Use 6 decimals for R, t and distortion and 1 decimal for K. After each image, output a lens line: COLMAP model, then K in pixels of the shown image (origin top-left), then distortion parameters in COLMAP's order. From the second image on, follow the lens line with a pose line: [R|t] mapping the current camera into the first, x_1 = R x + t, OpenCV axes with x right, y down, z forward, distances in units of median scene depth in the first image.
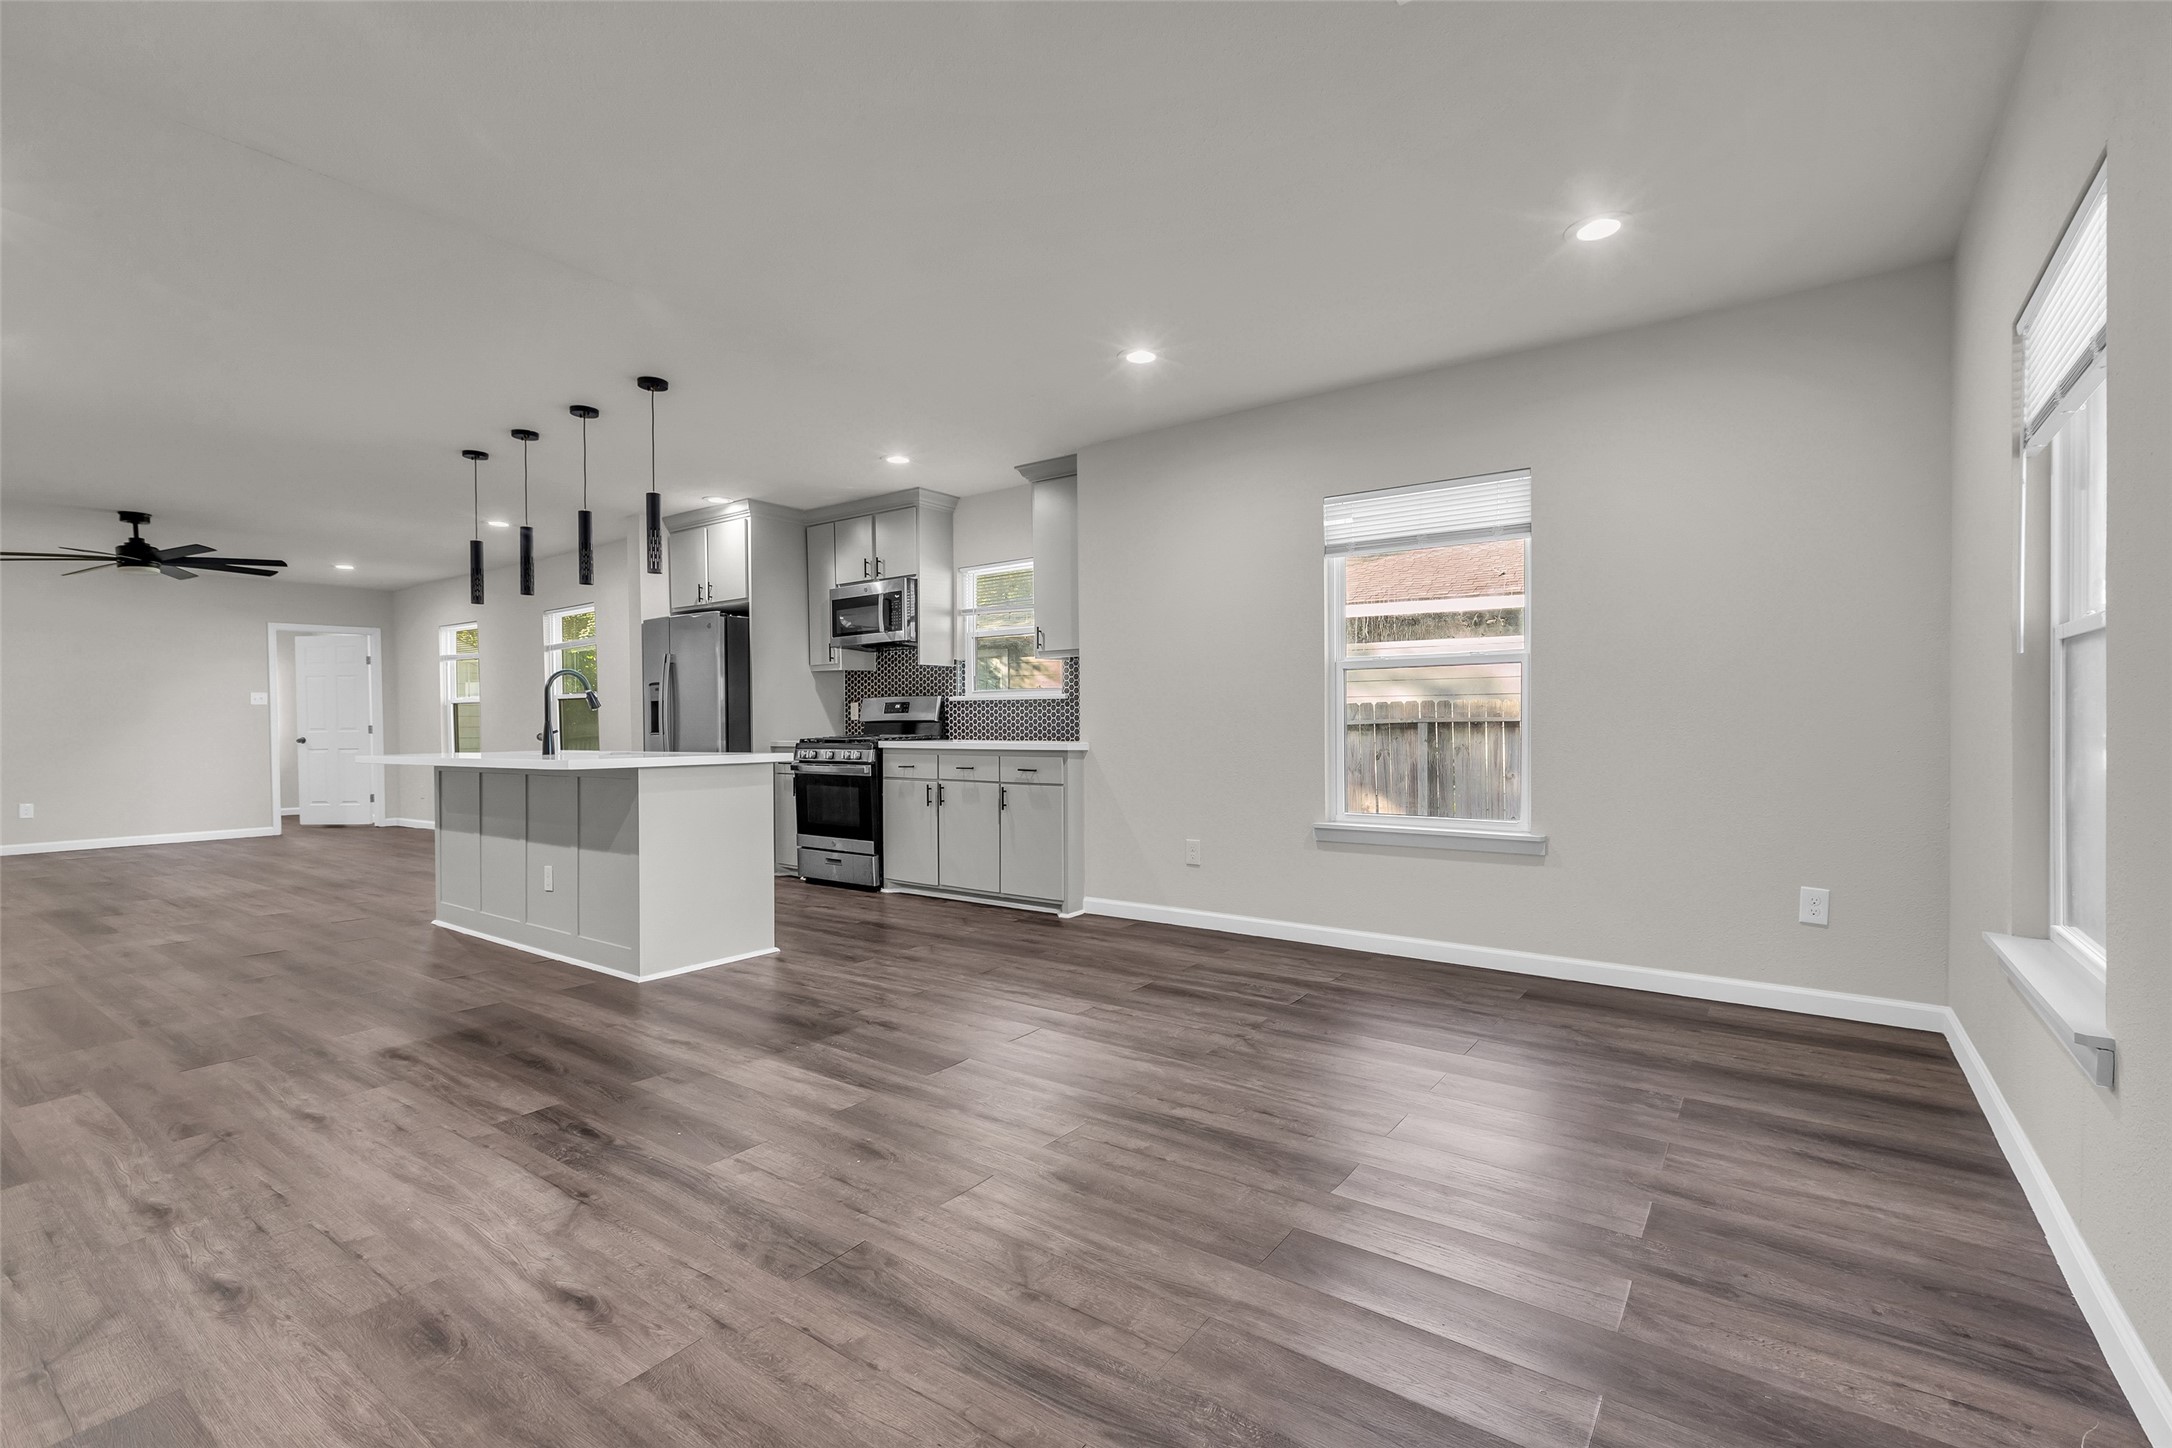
lens RADIAL K [[976.5, 0, 1103.7], [0, 976.5, 732.8], [0, 0, 1]] dist [-0.001634, 0.003136]
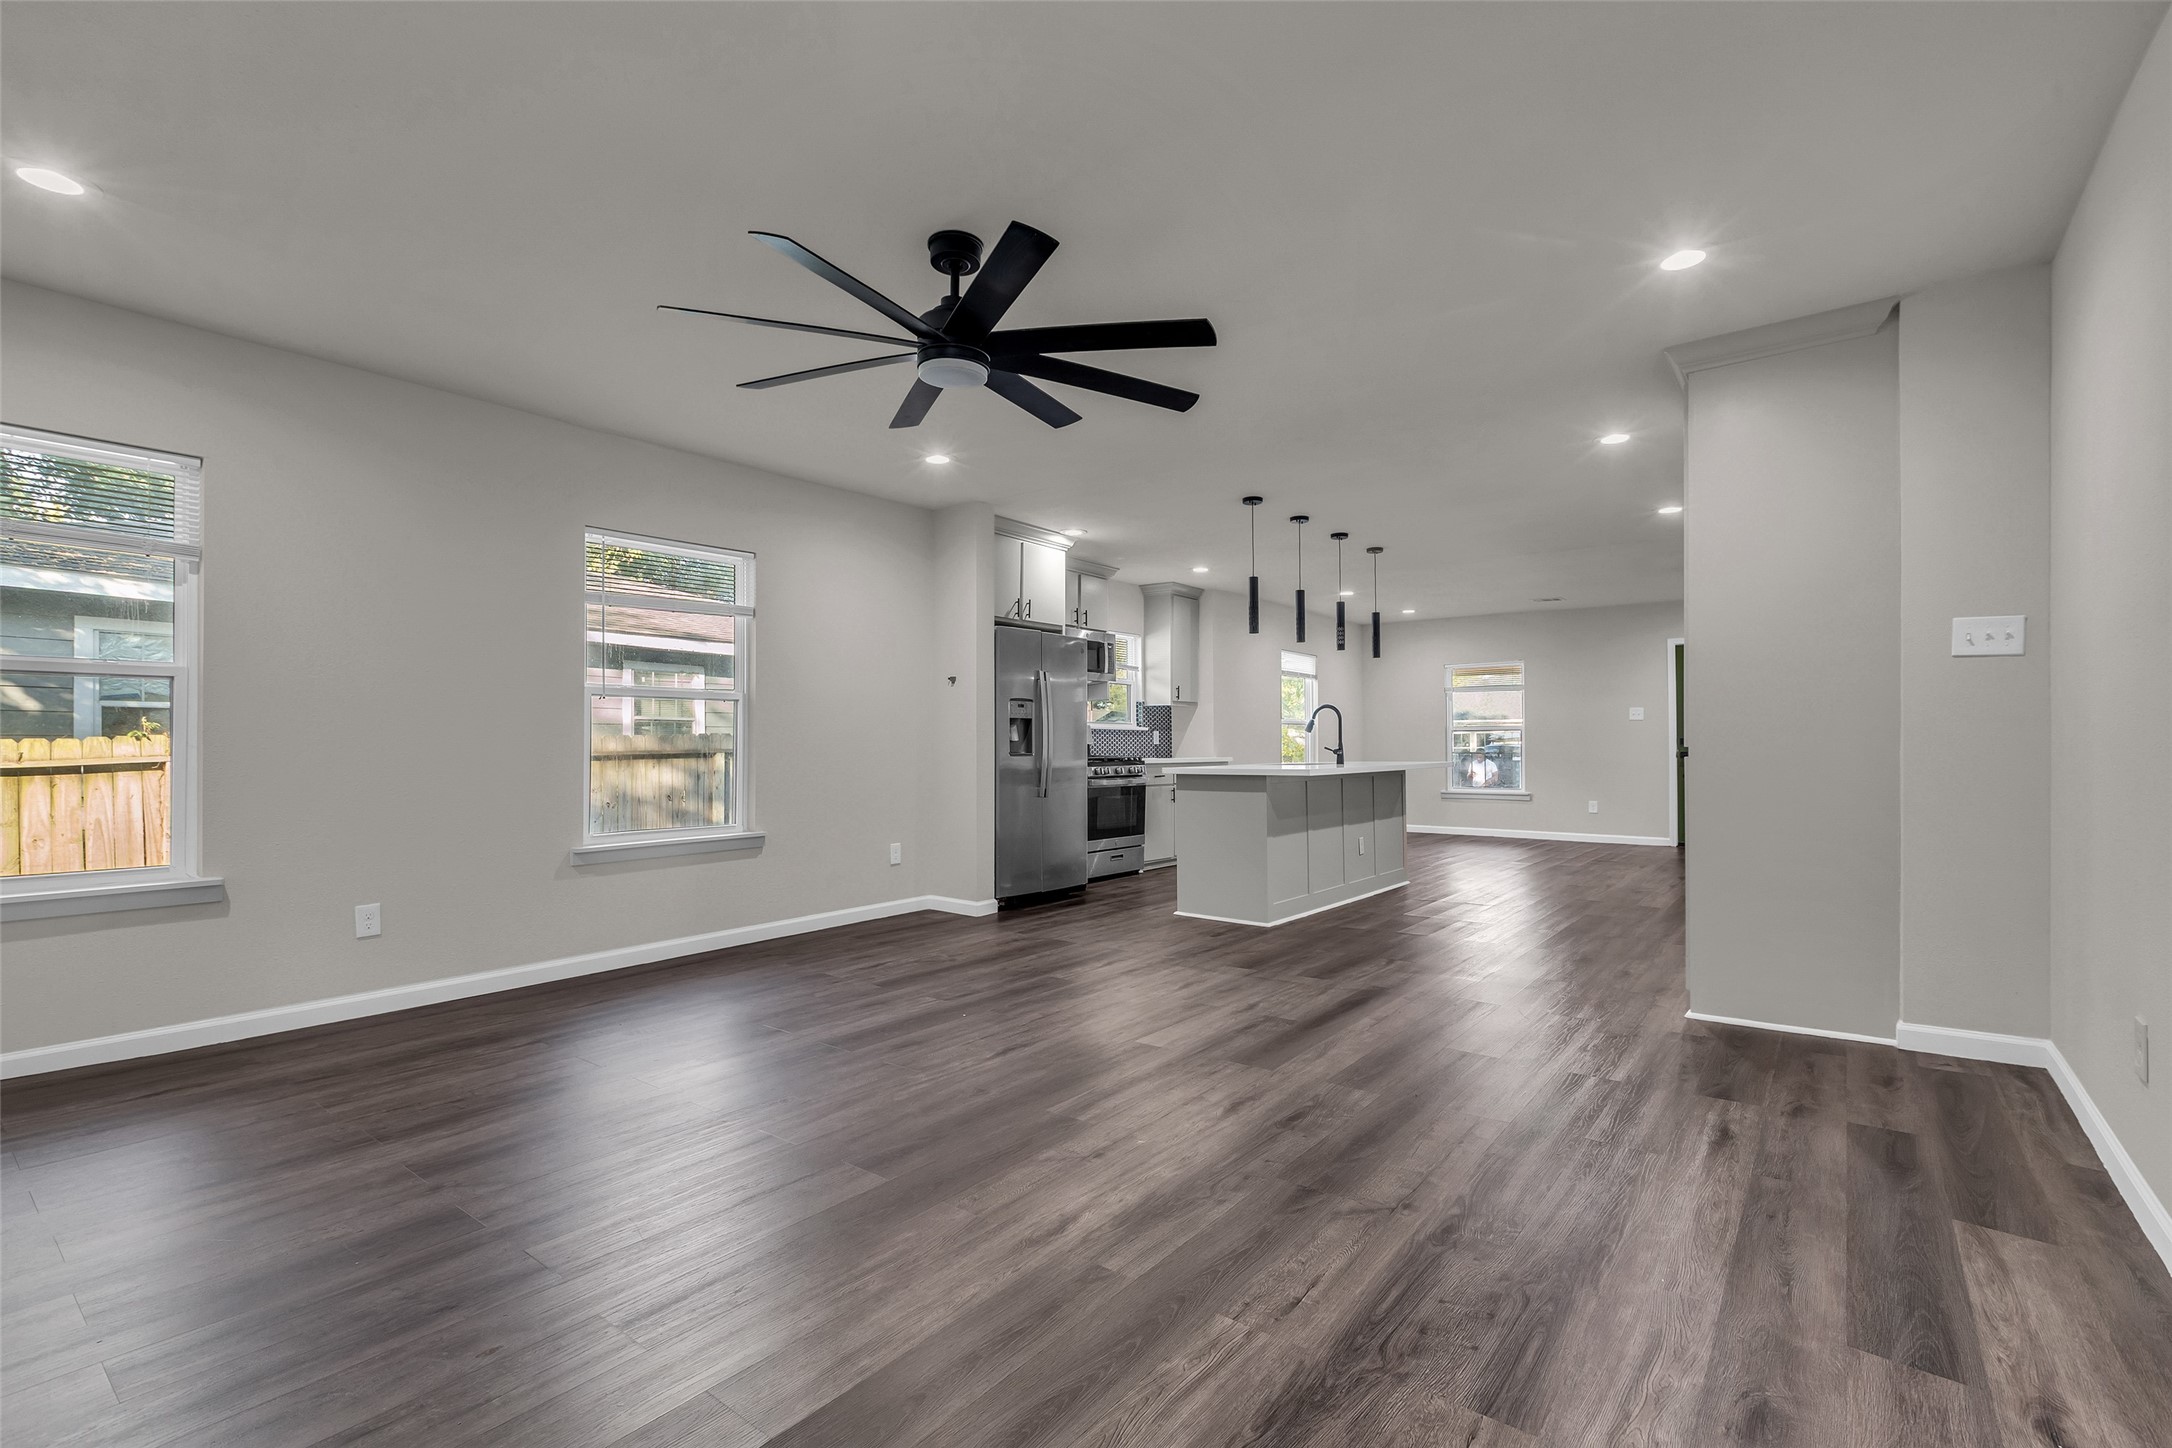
lens RADIAL K [[947.3, 0, 1065.7], [0, 947.3, 741.8], [0, 0, 1]] dist [-0.023179, -0.000009]
pose [[0.068578, 0.012113, 0.997572, -1.473530], [0.009621, 0.999872, -0.012803, 0.002268], [-0.997599, 0.010476, 0.068453, 0.970427]]
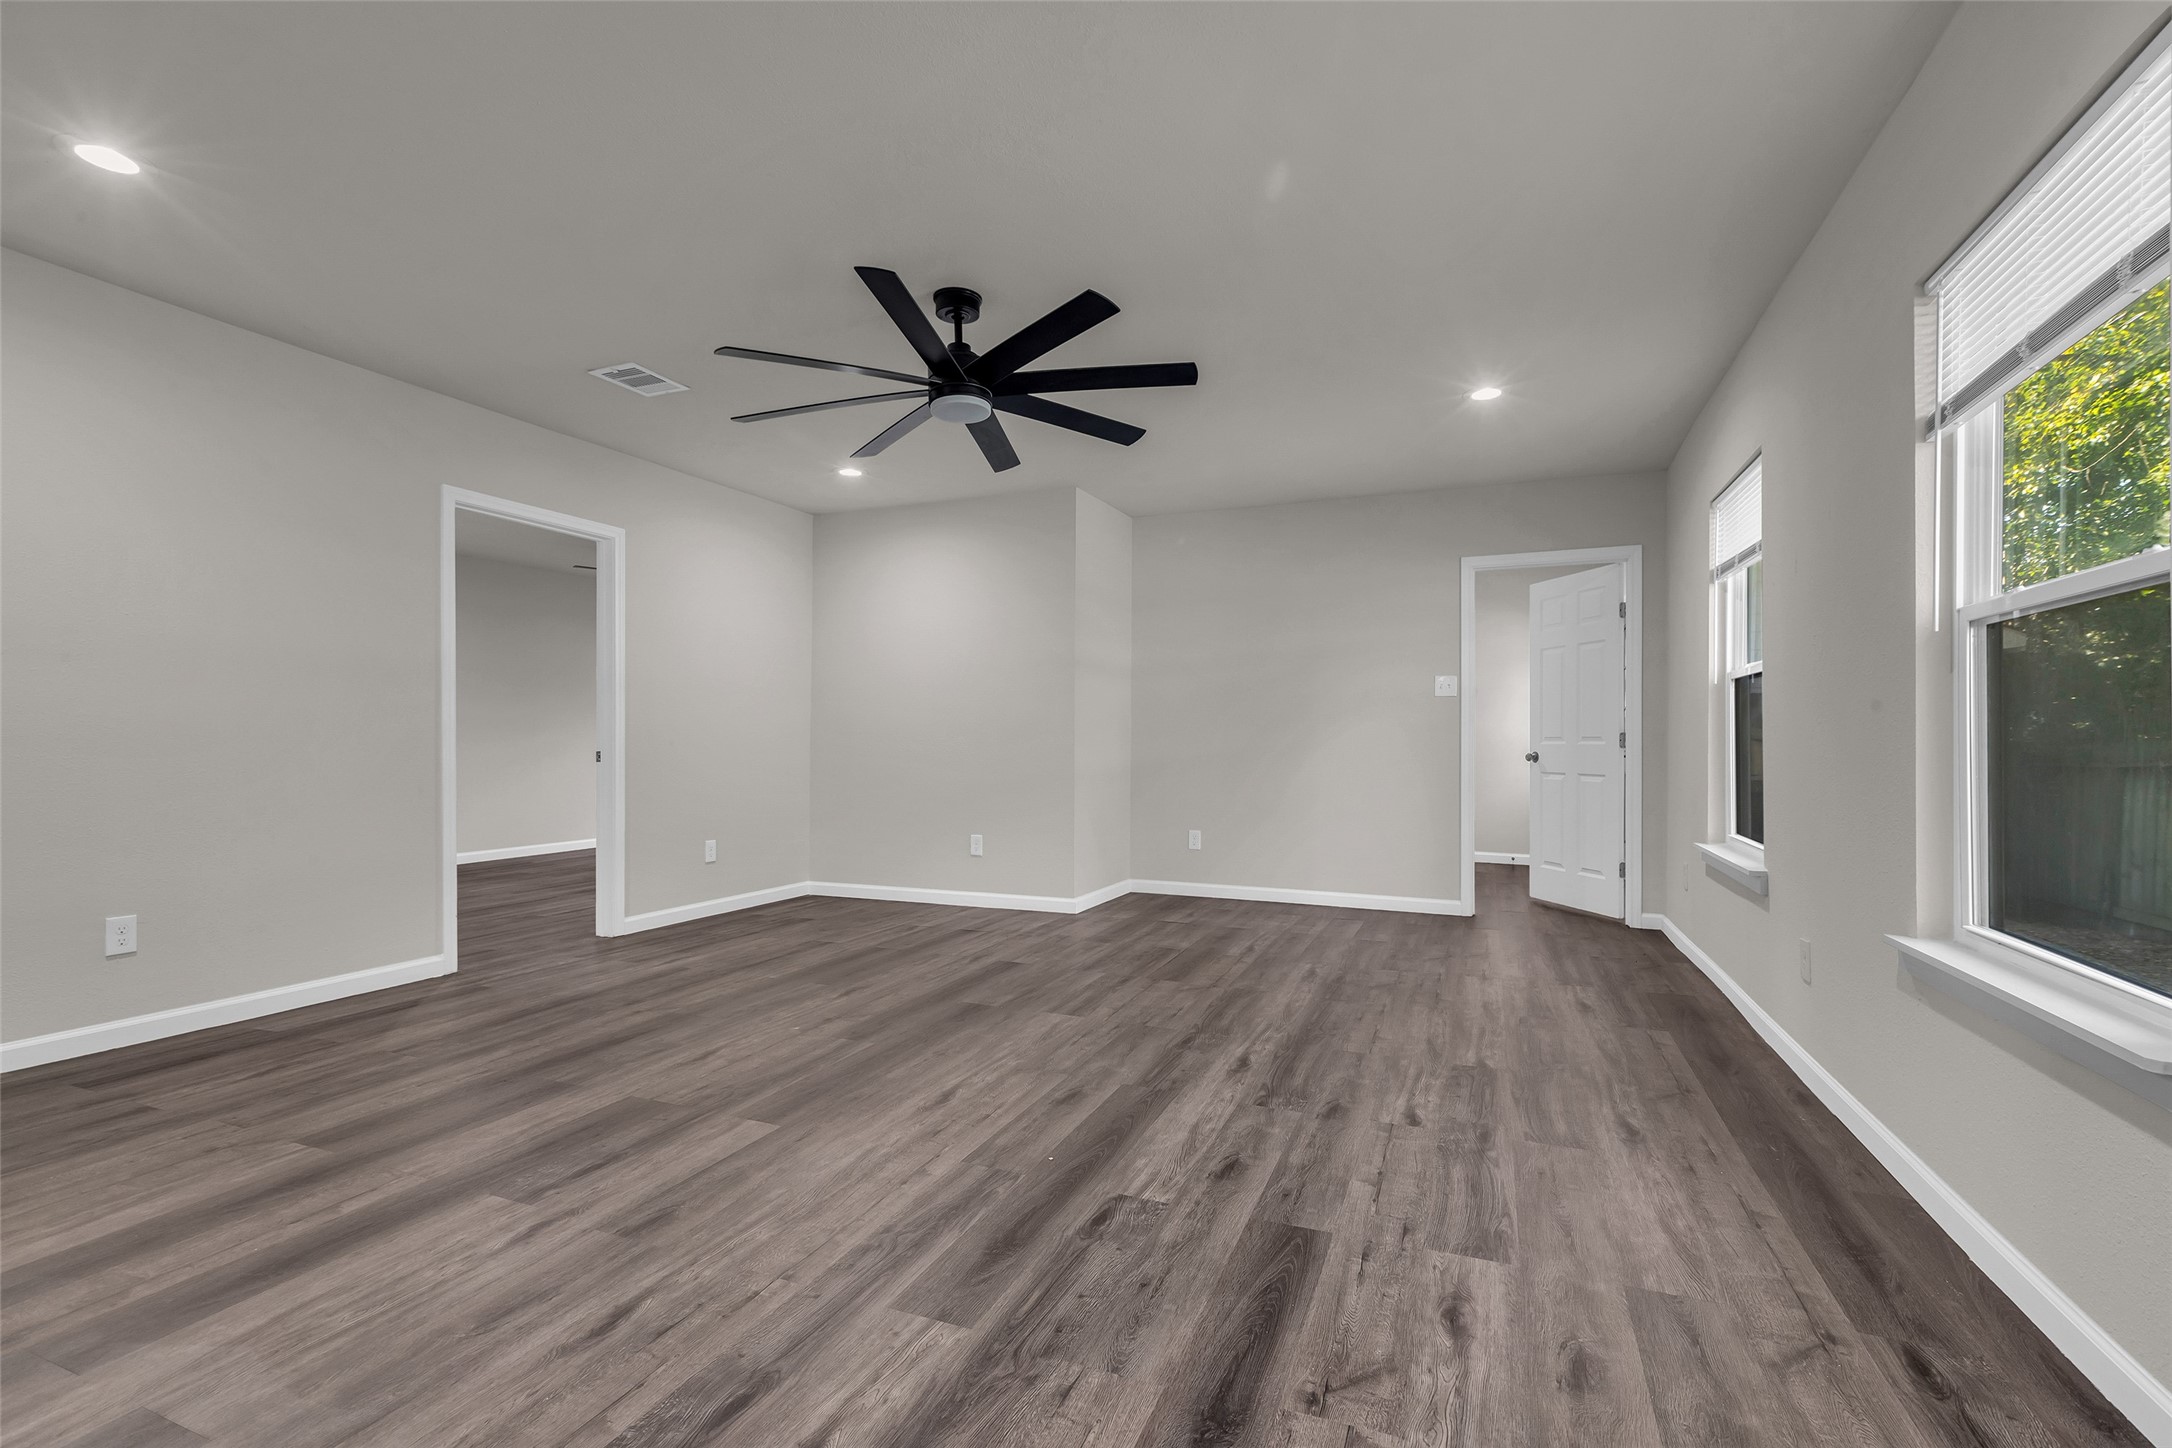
lens RADIAL K [[976.5, 0, 1091.0], [0, 976.5, 740.3], [0, 0, 1]] dist [-0.001634, 0.003136]
pose [[0.236892, 0.015134, -0.971418, -0.510941], [-0.018378, 0.999770, 0.011094, -0.006646], [0.971362, 0.015225, 0.237115, 0.996060]]
